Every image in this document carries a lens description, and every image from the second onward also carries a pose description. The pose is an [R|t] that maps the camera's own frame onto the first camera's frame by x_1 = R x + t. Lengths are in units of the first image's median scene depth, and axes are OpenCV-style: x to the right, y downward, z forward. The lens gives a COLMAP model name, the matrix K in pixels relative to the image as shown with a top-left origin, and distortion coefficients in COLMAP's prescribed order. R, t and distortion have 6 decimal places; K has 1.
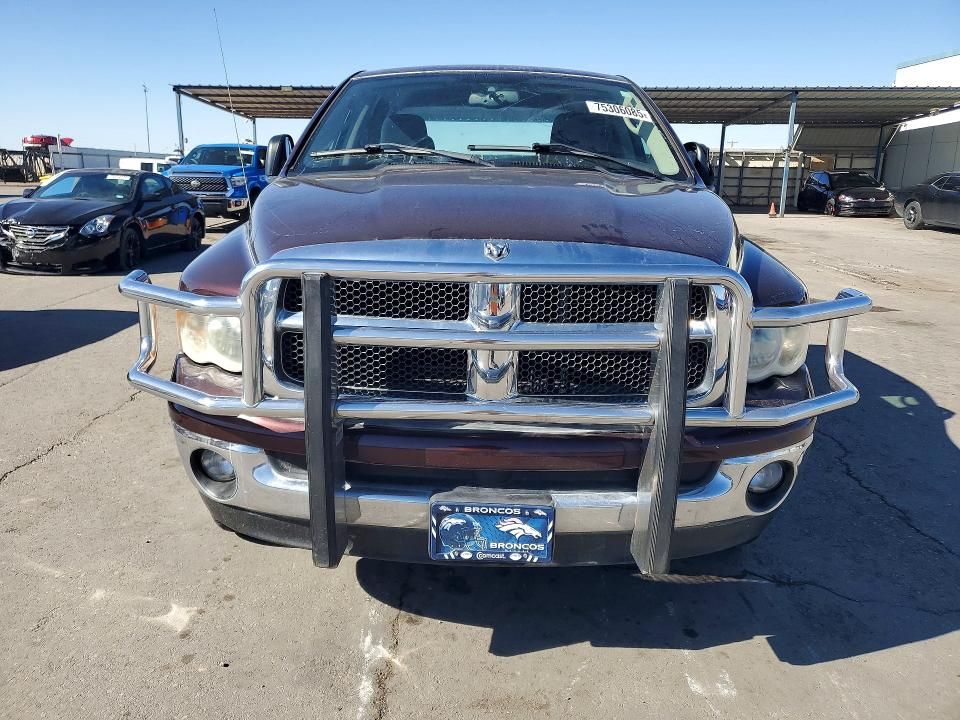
lens RADIAL K [[777.3, 0, 480.0], [0, 777.3, 360.0], [0, 0, 1]] dist [0.032439, -0.002842]
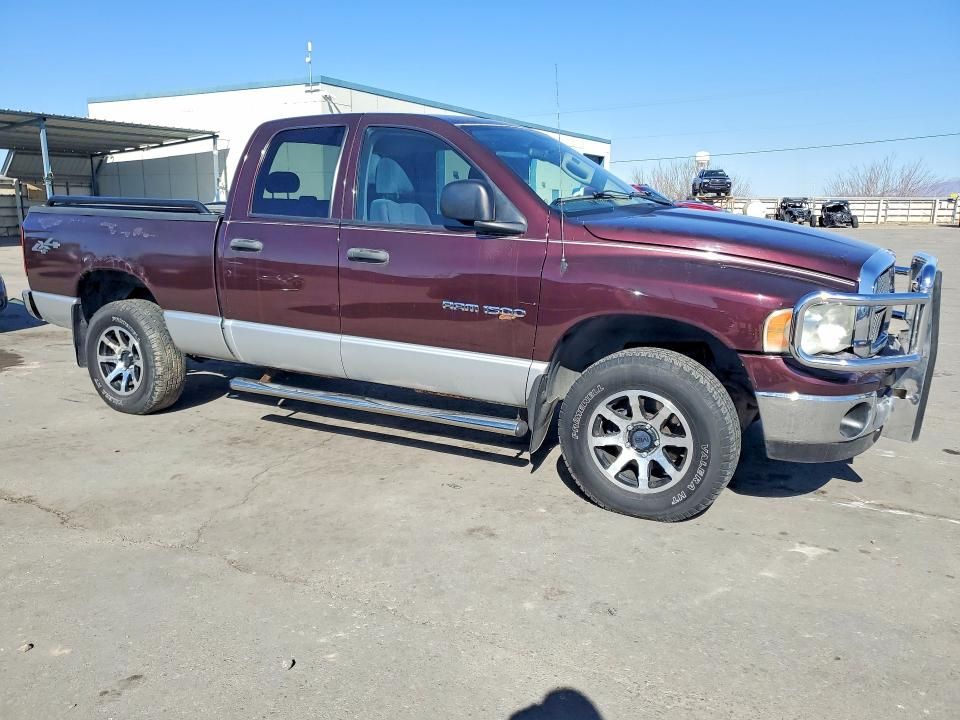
lens RADIAL K [[777.3, 0, 480.0], [0, 777.3, 360.0], [0, 0, 1]] dist [0.032439, -0.002842]
pose [[0.439746, -0.188811, 0.878051, -0.239844], [0.215617, 0.971254, 0.100867, -0.032765], [-0.871856, 0.144967, 0.467816, 0.113715]]
